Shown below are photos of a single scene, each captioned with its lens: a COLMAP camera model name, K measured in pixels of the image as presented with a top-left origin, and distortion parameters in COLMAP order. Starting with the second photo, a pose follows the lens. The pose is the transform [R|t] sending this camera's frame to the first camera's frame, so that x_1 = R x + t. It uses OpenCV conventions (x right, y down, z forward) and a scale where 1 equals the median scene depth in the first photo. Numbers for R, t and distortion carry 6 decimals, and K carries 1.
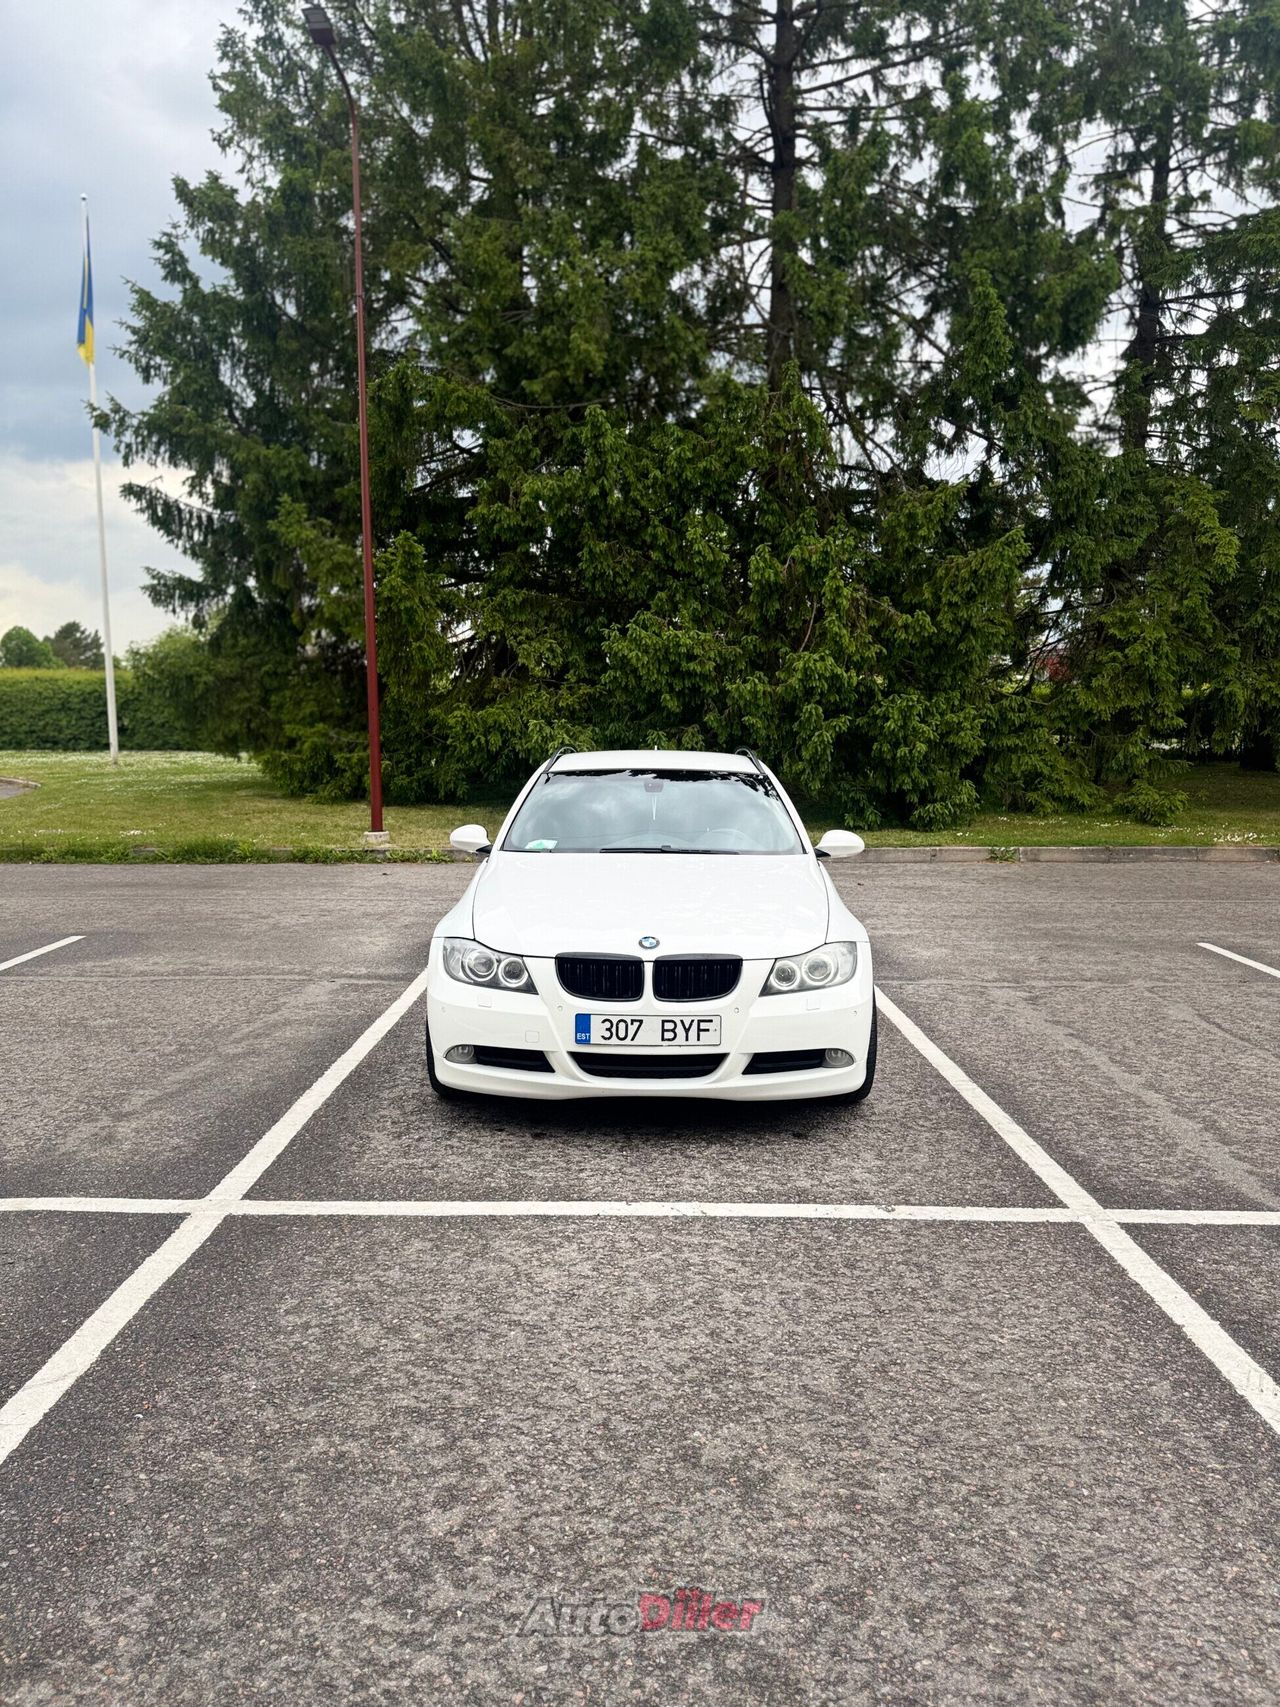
lens RADIAL K [[1192.1, 0, 644.4], [0, 1192.1, 852.4], [0, 0, 1]] dist [0.068322, -0.096785]
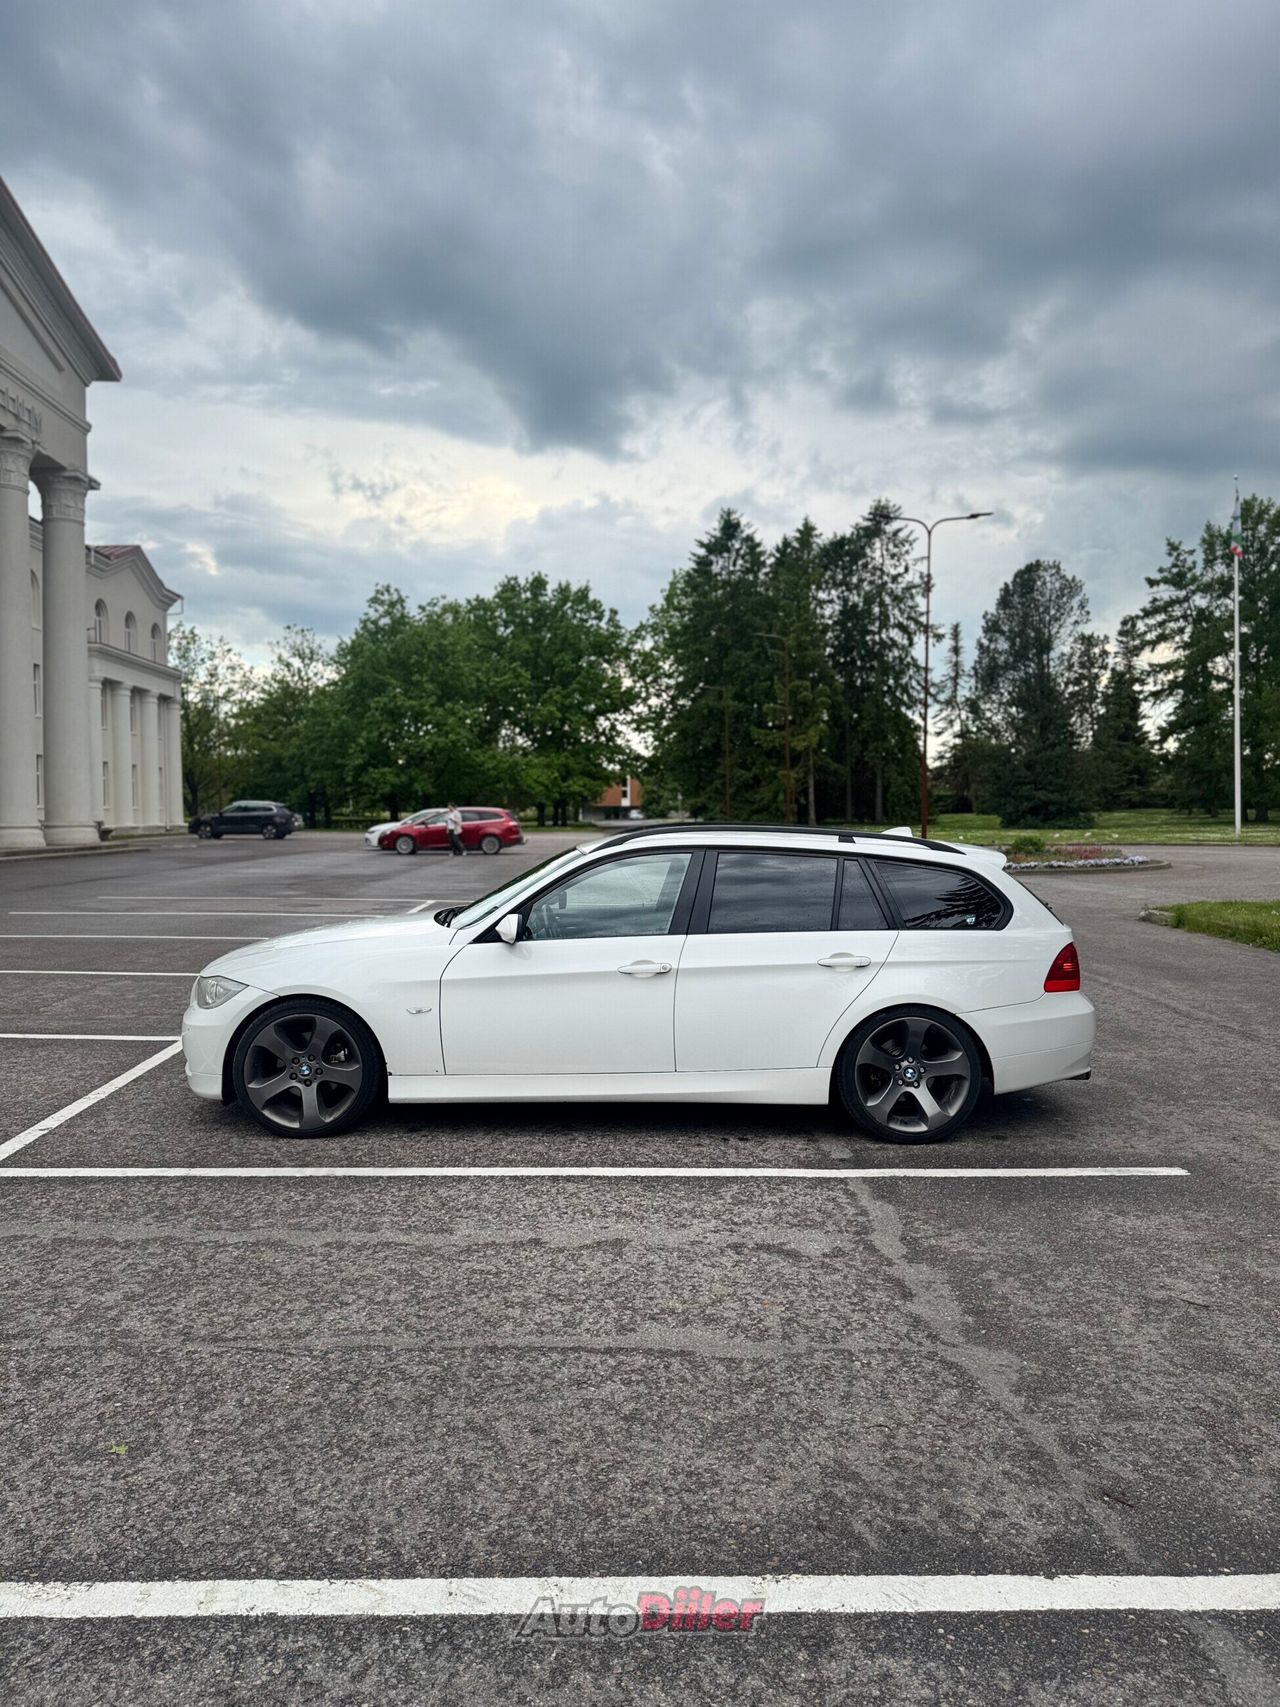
lens RADIAL K [[1192.1, 0, 645.6], [0, 1192.1, 861.5], [0, 0, 1]] dist [0.068322, -0.096785]
pose [[0.026514, 0.039337, -0.998874, 1.432388], [-0.102502, 0.994066, 0.036427, -0.135778], [0.994379, 0.101421, 0.030389, 1.402176]]
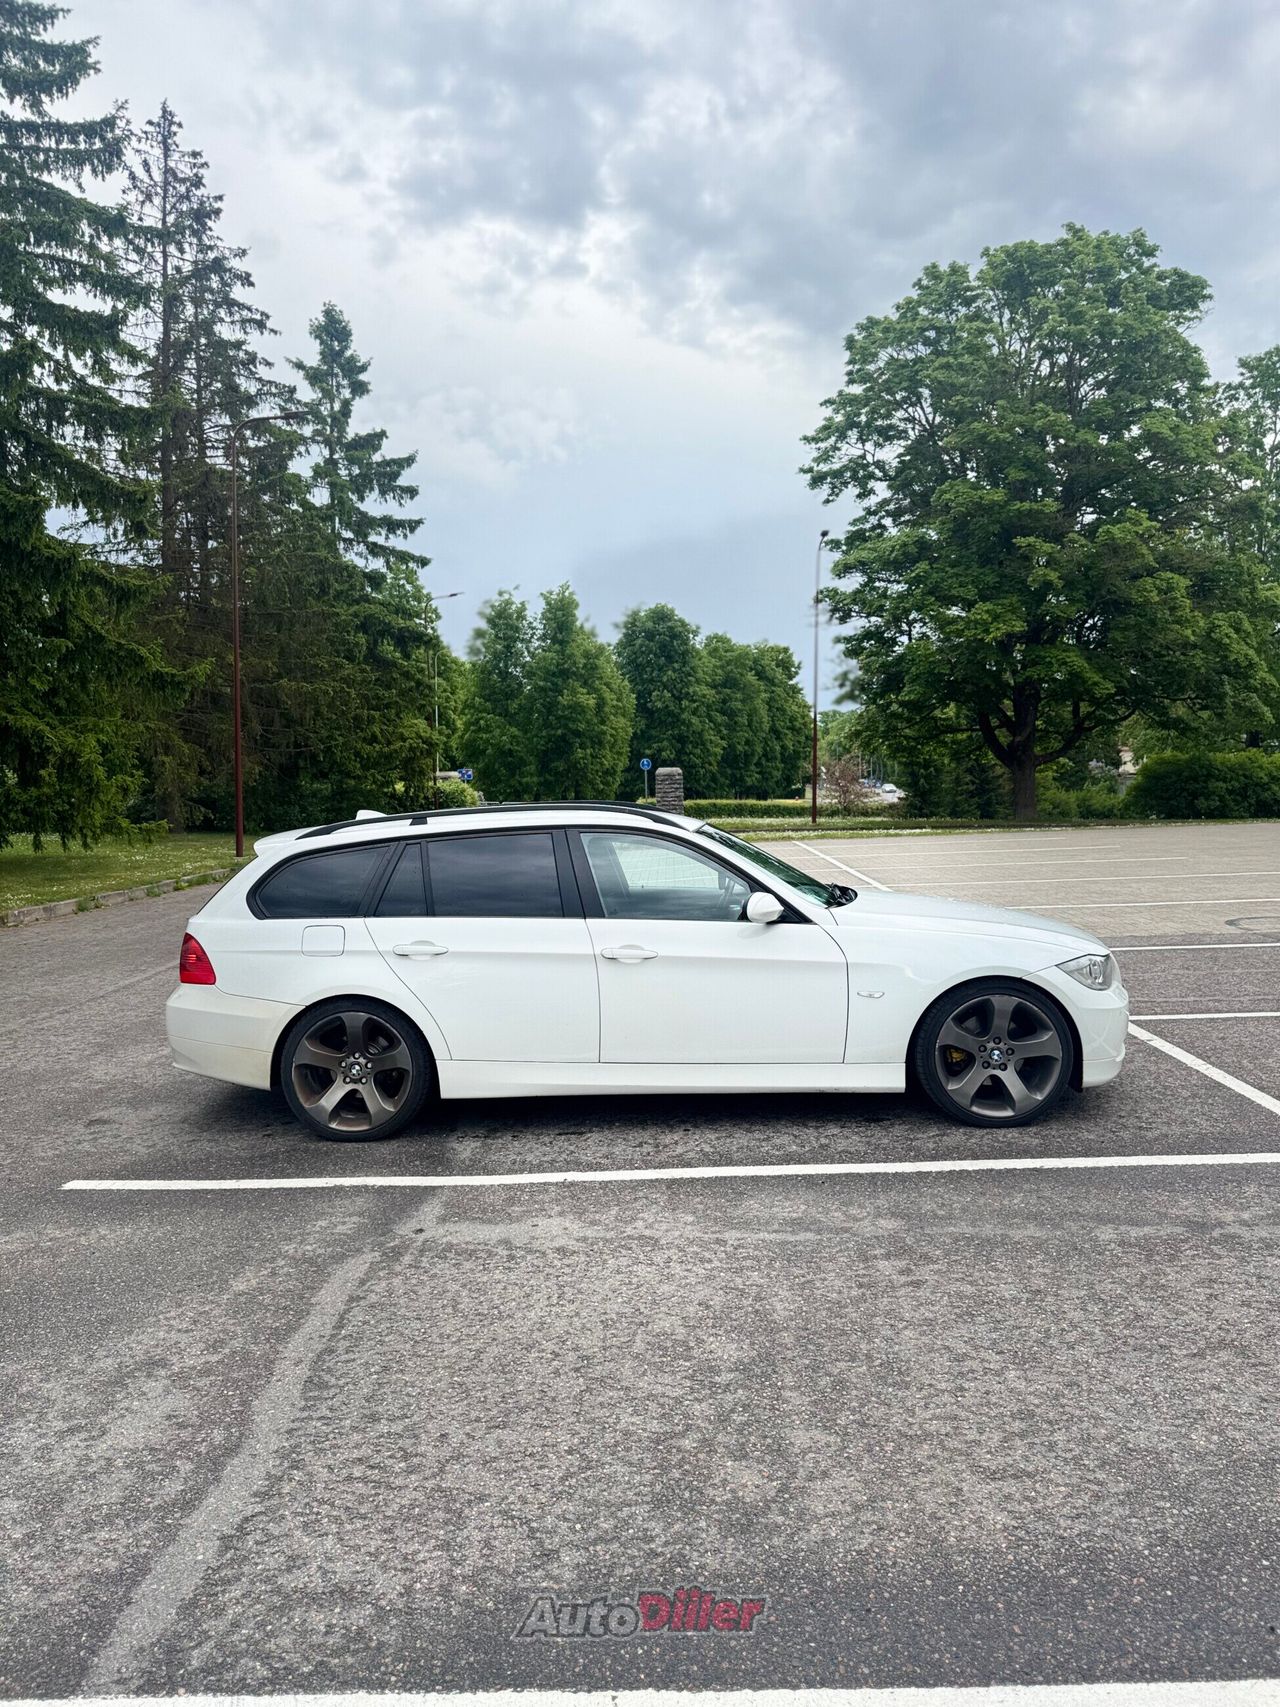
lens RADIAL K [[1192.1, 0, 642.9], [0, 1192.1, 845.4], [0, 0, 1]] dist [0.068322, -0.096785]
pose [[0.036402, -0.059677, 0.997554, -1.342334], [0.124389, 0.990723, 0.054729, -0.151868], [-0.991566, 0.122092, 0.043488, 1.382094]]
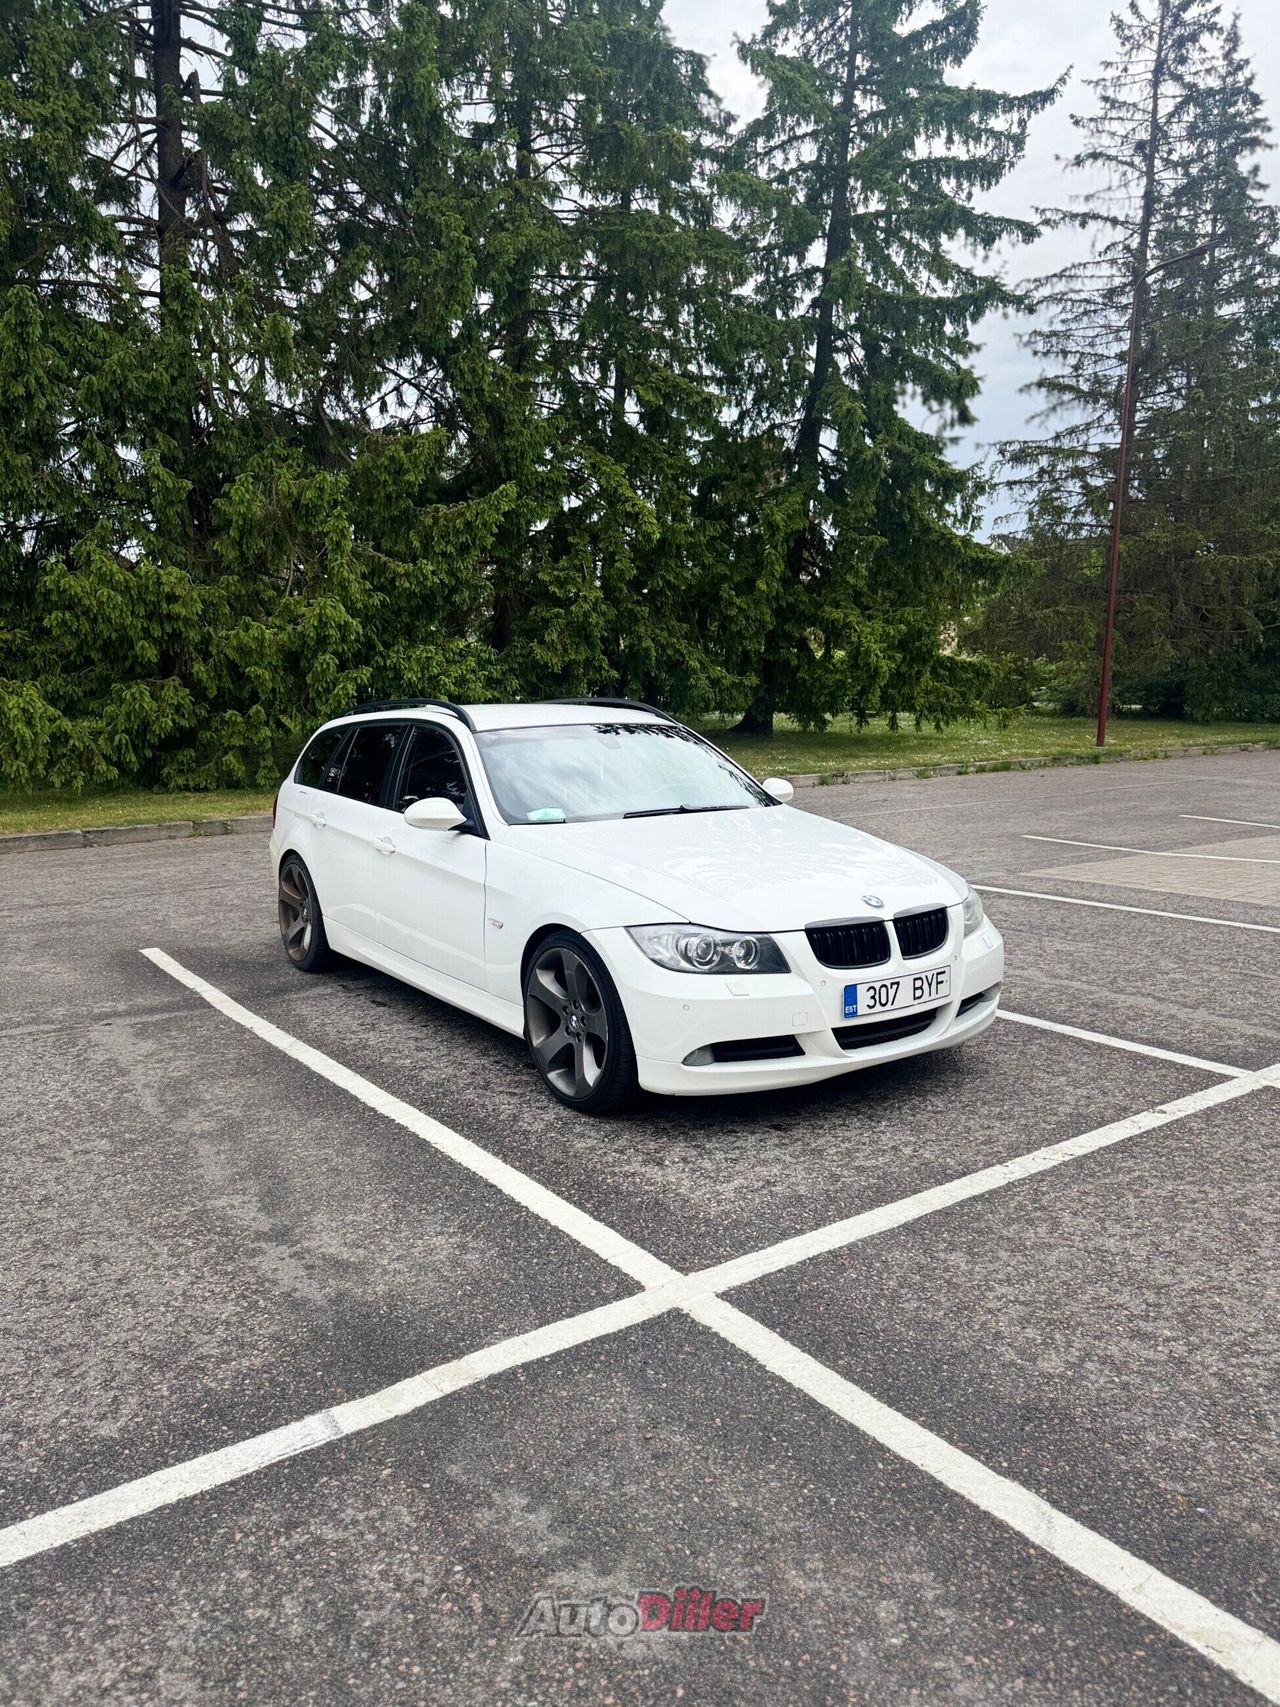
lens RADIAL K [[1192.1, 0, 642.6], [0, 1192.1, 852.4], [0, 0, 1]] dist [0.068322, -0.096785]
pose [[0.814044, -0.093041, 0.573302, -0.671435], [0.070941, 0.995623, 0.060849, -0.033759], [-0.576454, -0.008863, 0.817082, 0.317546]]
